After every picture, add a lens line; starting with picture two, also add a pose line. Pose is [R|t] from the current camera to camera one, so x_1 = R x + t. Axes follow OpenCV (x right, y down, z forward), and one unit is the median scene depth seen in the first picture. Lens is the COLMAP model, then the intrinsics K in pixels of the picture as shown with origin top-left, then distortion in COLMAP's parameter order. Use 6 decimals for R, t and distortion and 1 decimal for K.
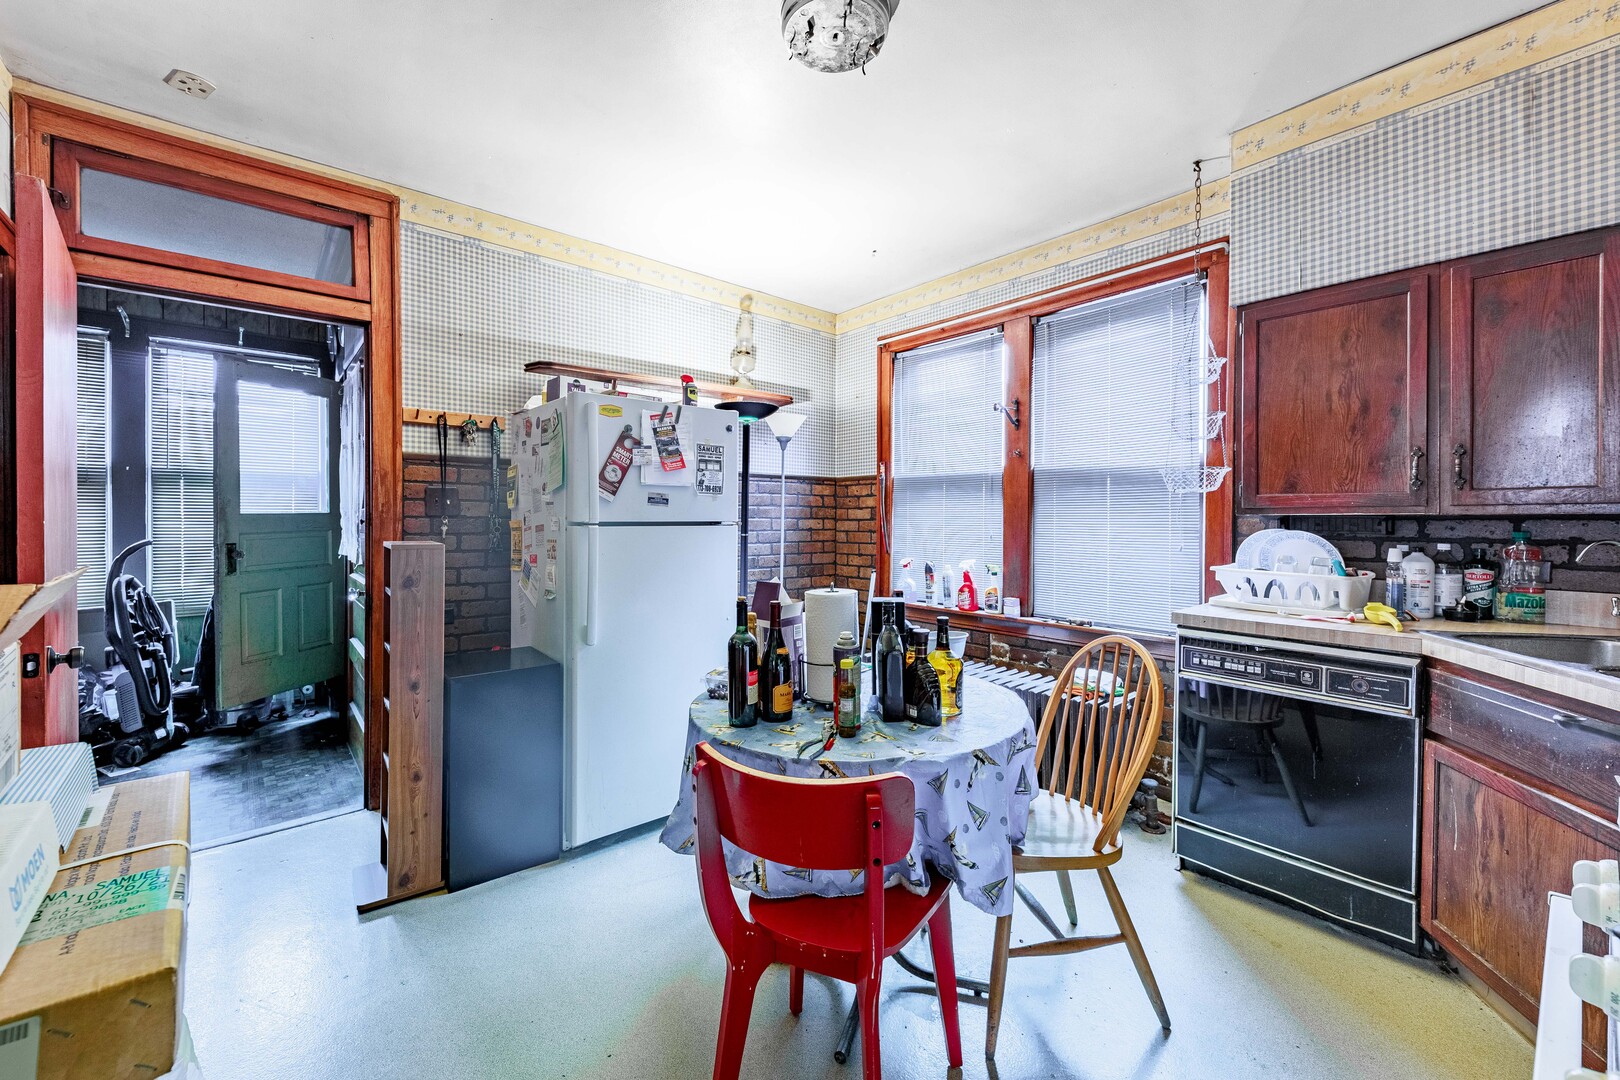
lens RADIAL K [[656.1, 0, 809.5], [0, 656.1, 532.4], [0, 0, 1]] dist [0.009732, -0.001874]
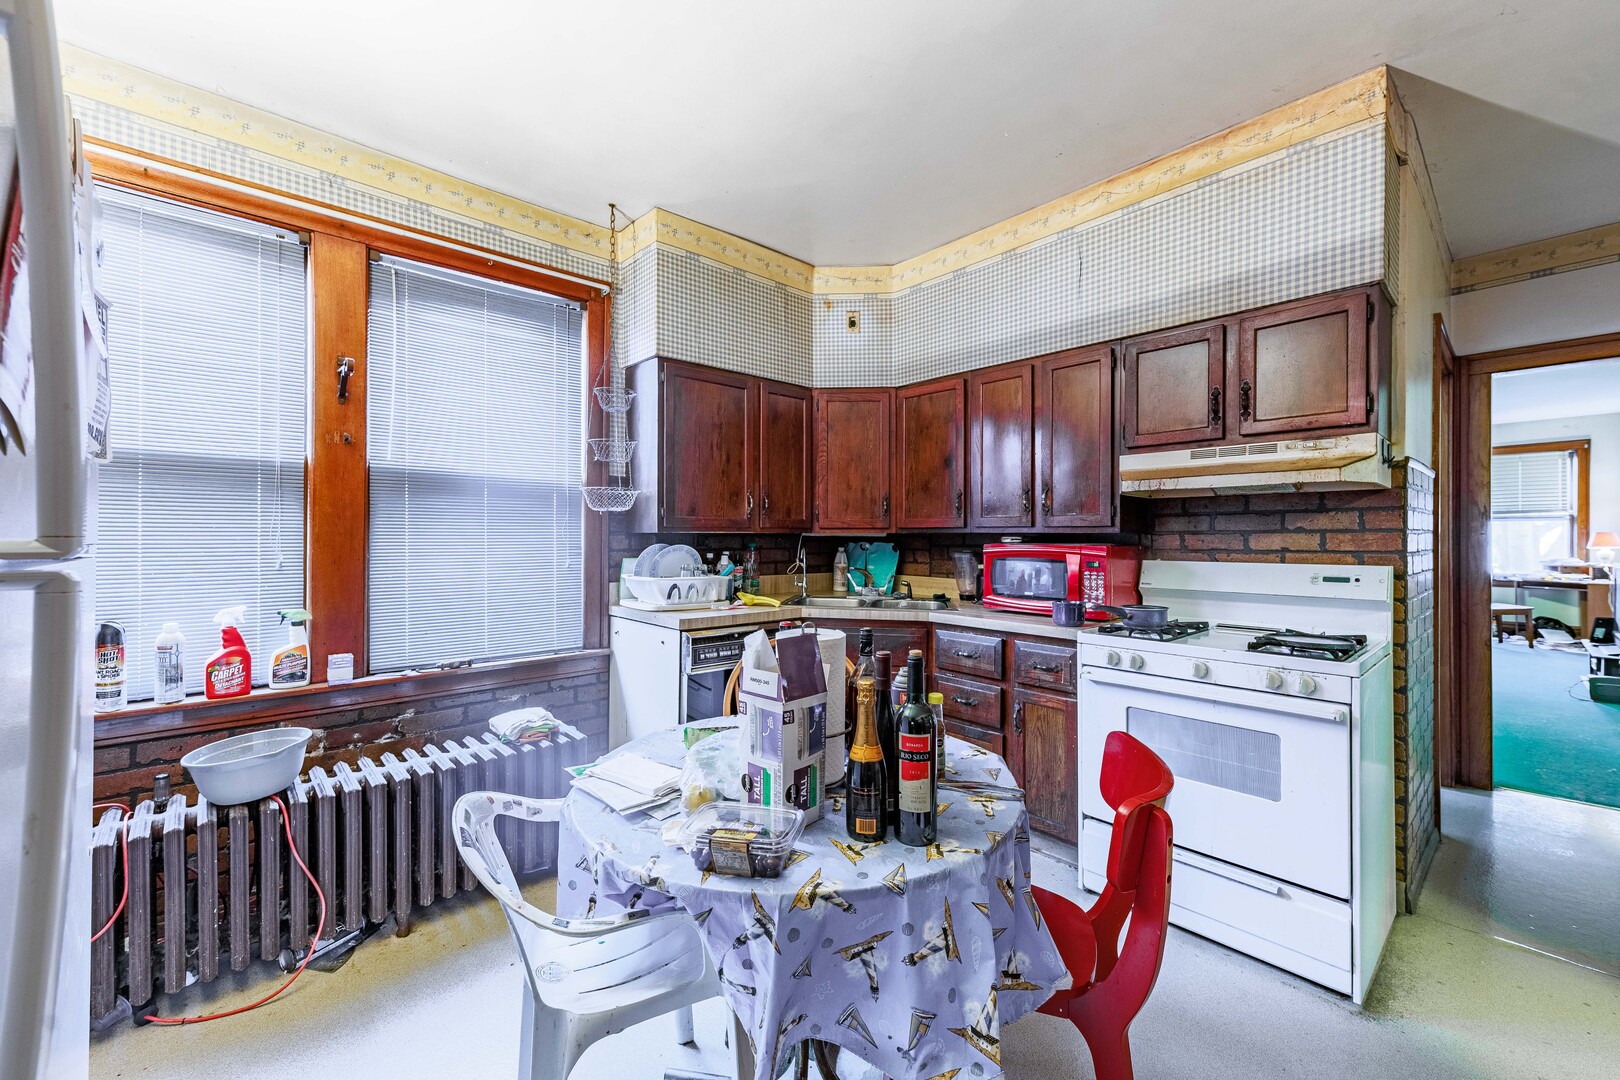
lens RADIAL K [[656.1, 0, 809.1], [0, 656.1, 536.7], [0, 0, 1]] dist [0.009732, -0.001874]
pose [[-0.046770, -0.002624, 0.998902, -0.392031], [0.020211, 0.999789, 0.003573, -0.012470], [-0.998701, 0.020356, -0.046708, 0.573738]]
